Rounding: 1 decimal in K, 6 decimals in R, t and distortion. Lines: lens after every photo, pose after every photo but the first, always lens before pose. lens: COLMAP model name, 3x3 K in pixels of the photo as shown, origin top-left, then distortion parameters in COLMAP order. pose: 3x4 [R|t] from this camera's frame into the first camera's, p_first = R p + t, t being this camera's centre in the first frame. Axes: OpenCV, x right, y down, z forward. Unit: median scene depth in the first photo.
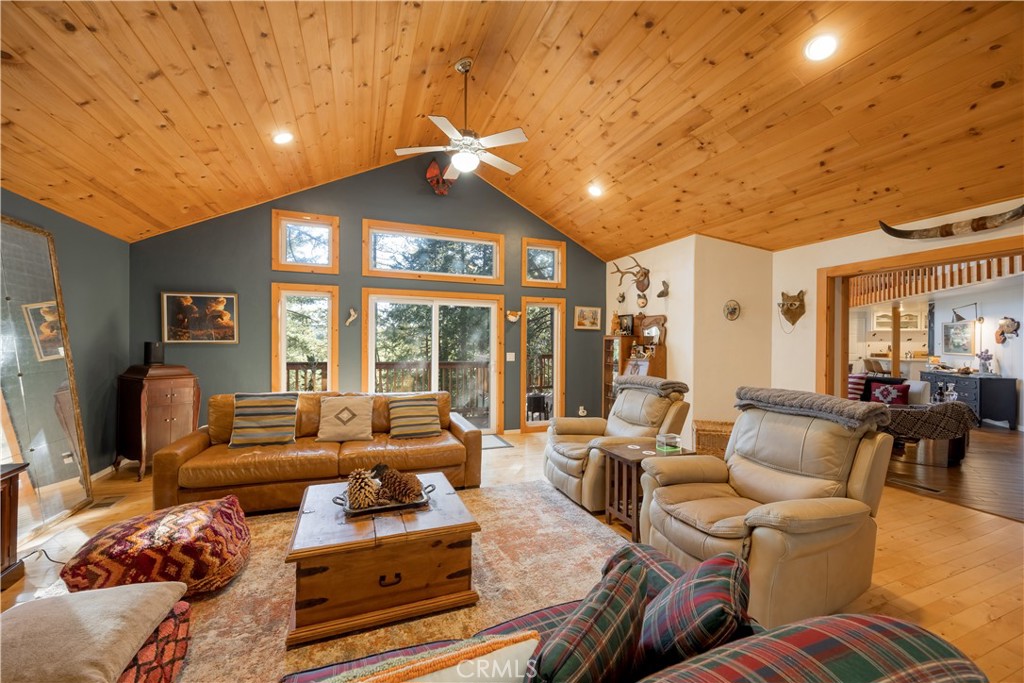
lens RADIAL K [[419.8, 0, 515.1], [0, 419.8, 345.1], [0, 0, 1]] dist [0.001541, -0.001257]
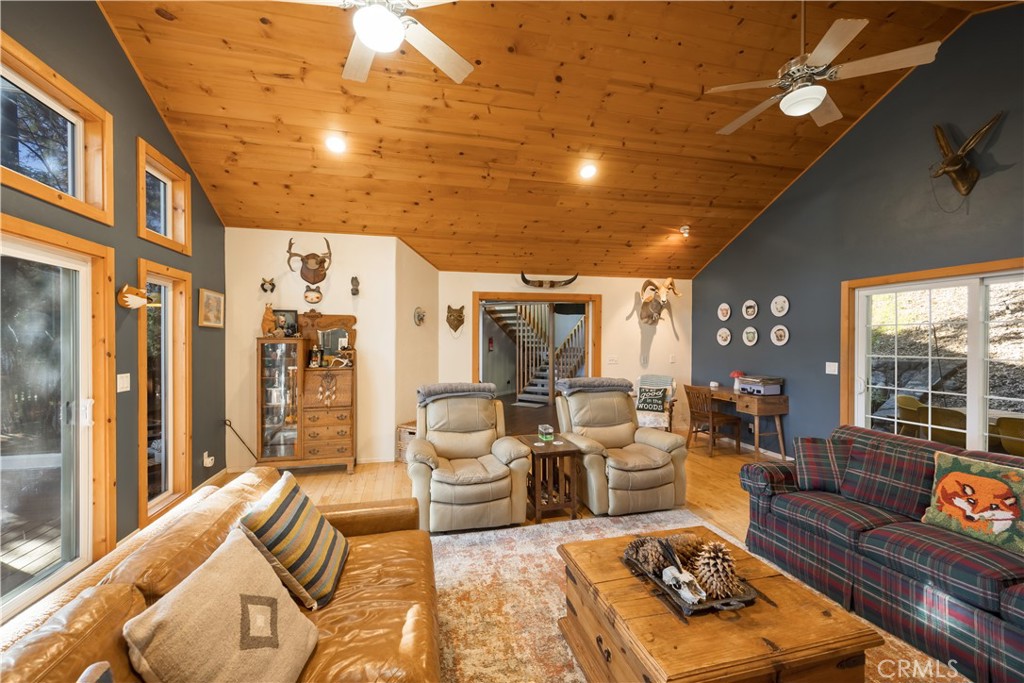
lens RADIAL K [[419.8, 0, 520.8], [0, 419.8, 344.1], [0, 0, 1]] dist [0.001541, -0.001257]
pose [[0.080119, -0.012420, 0.996708, -0.626490], [0.004584, 0.999916, 0.012091, -0.026401], [-0.996775, 0.003600, 0.080169, 0.732891]]
